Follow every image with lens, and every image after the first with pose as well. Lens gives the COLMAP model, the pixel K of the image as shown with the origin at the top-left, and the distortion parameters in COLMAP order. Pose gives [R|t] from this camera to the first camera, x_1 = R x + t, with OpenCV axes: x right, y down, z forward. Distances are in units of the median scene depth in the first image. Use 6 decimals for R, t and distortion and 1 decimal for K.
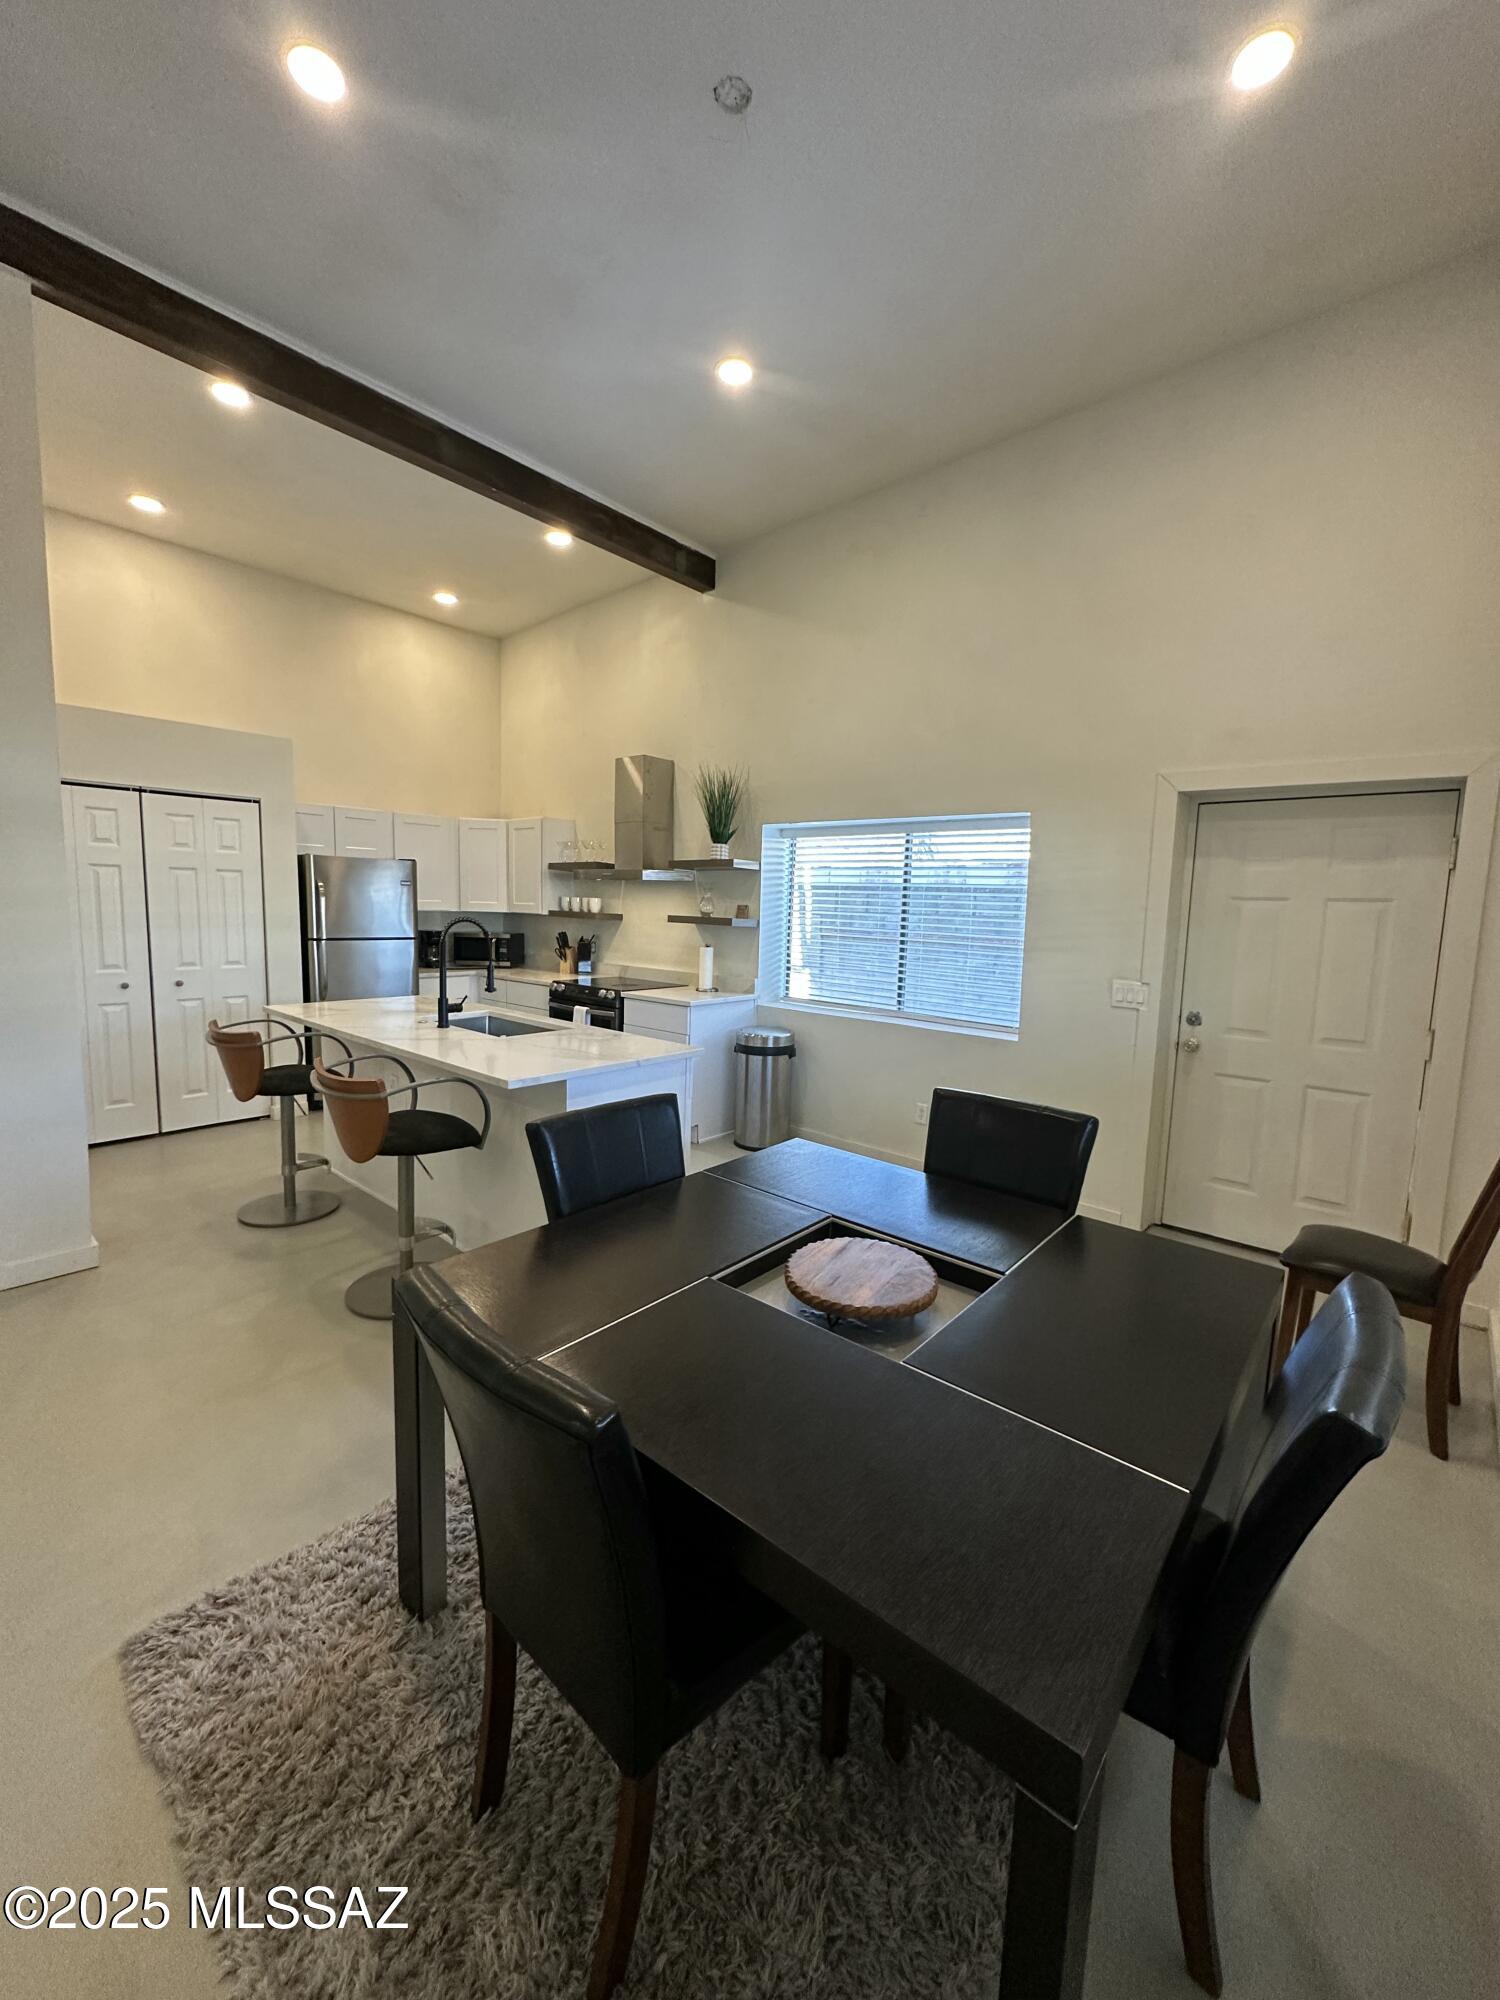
lens RADIAL K [[795.9, 0, 748.6], [0, 795.9, 996.8], [0, 0, 1]] dist [-0.001316, -0.000268]
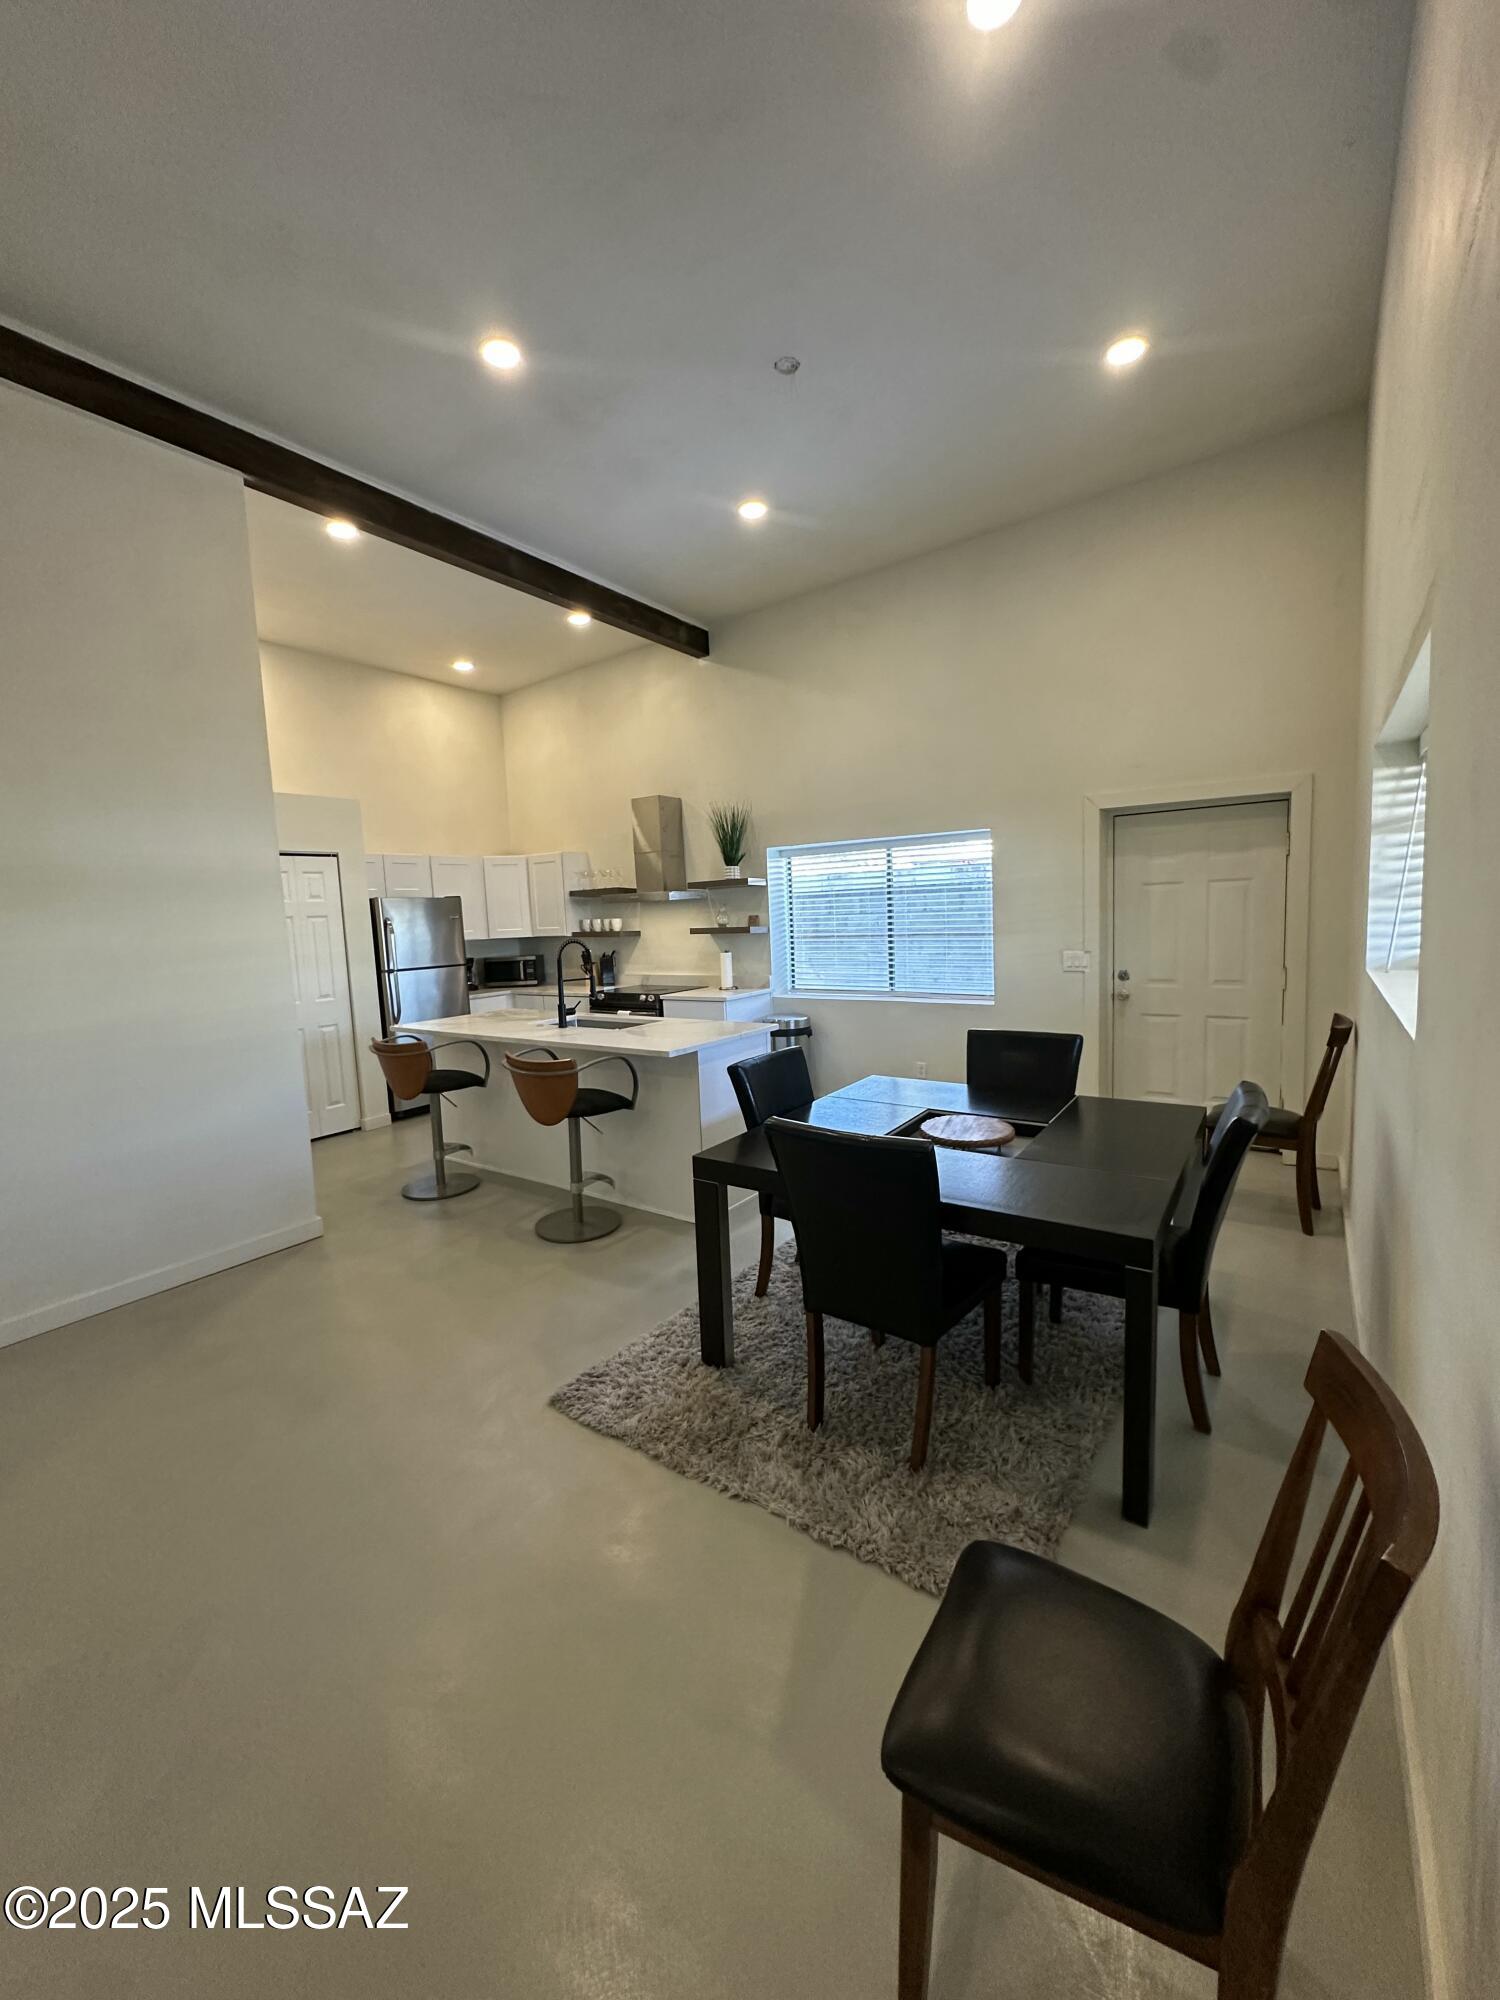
lens RADIAL K [[795.9, 0, 748.6], [0, 795.9, 996.8], [0, 0, 1]] dist [-0.001316, -0.000268]
pose [[0.991686, -0.079999, 0.100788, -0.148727], [0.081219, 0.996664, -0.008049, 0.016700], [-0.099807, 0.016168, 0.994875, -0.197261]]
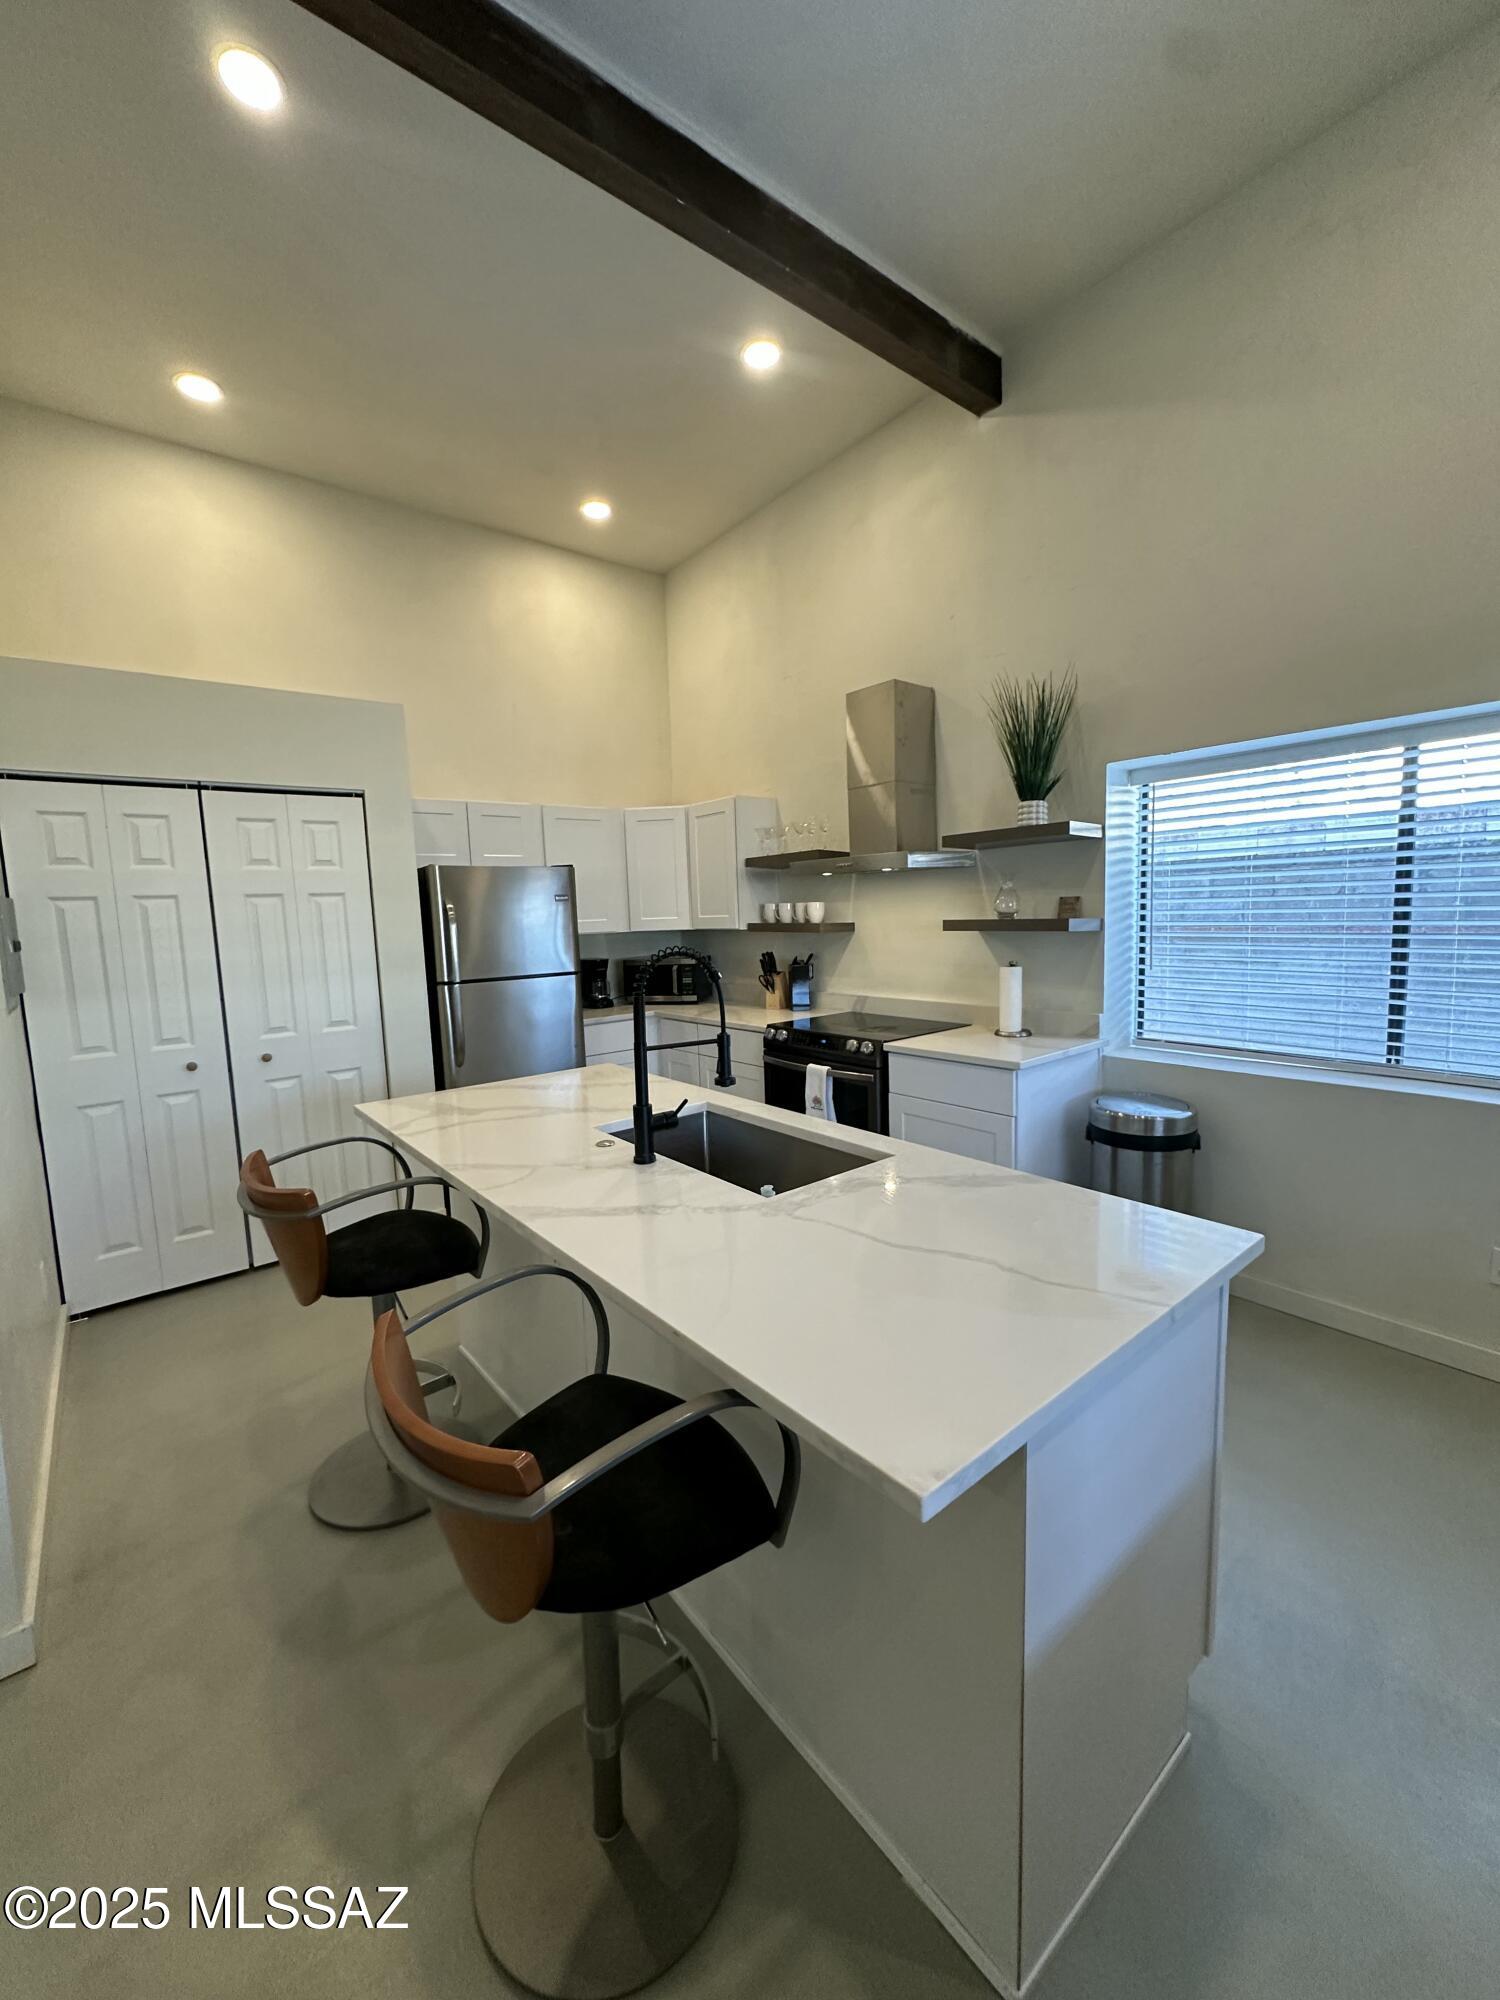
lens RADIAL K [[795.9, 0, 748.6], [0, 795.9, 996.8], [0, 0, 1]] dist [-0.001316, -0.000268]
pose [[0.983580, -0.043172, -0.175234, -0.153078], [0.042190, 0.999066, -0.009328, -0.042299], [0.175473, 0.001782, 0.984483, 0.346185]]
